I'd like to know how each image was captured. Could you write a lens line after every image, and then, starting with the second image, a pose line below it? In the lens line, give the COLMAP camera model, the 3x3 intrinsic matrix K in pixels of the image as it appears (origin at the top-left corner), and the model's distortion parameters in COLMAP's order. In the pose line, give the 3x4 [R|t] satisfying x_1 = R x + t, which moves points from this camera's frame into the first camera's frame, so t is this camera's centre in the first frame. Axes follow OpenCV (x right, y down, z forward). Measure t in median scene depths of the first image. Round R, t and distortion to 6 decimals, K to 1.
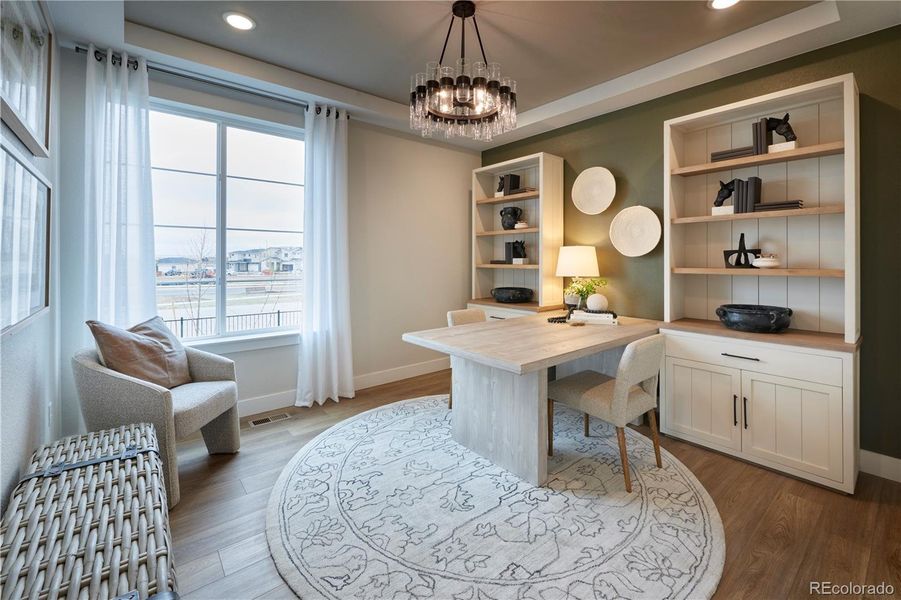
lens RADIAL K [[391.4, 0, 456.2], [0, 391.4, 256.5], [0, 0, 1]] dist [-0.002556, -0.000086]
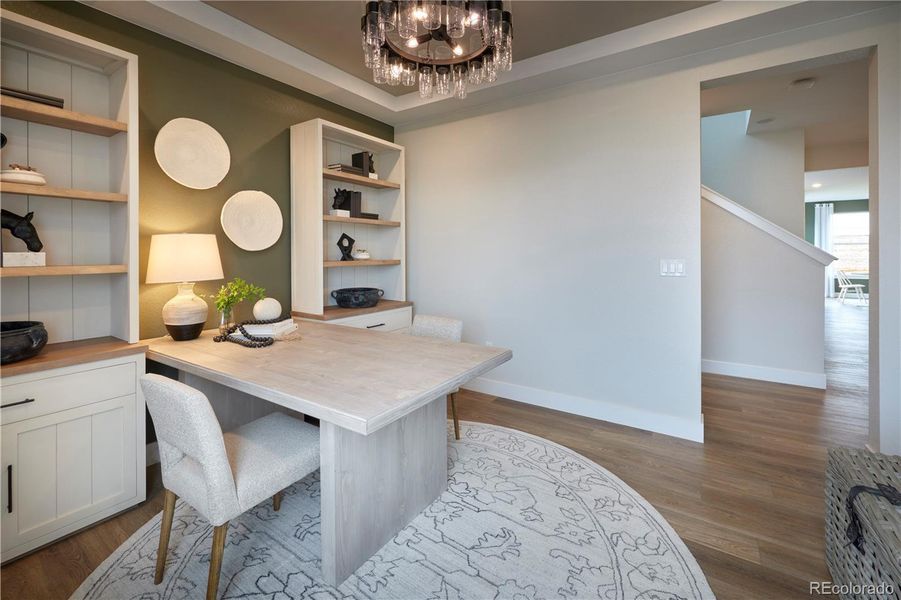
lens RADIAL K [[391.4, 0, 455.7], [0, 391.4, 252.7], [0, 0, 1]] dist [-0.002556, -0.000086]
pose [[-0.288753, -0.000744, 0.957403, -0.755955], [-0.003244, 0.999995, -0.000201, 0.004742], [-0.957398, -0.003164, -0.288753, 1.314533]]
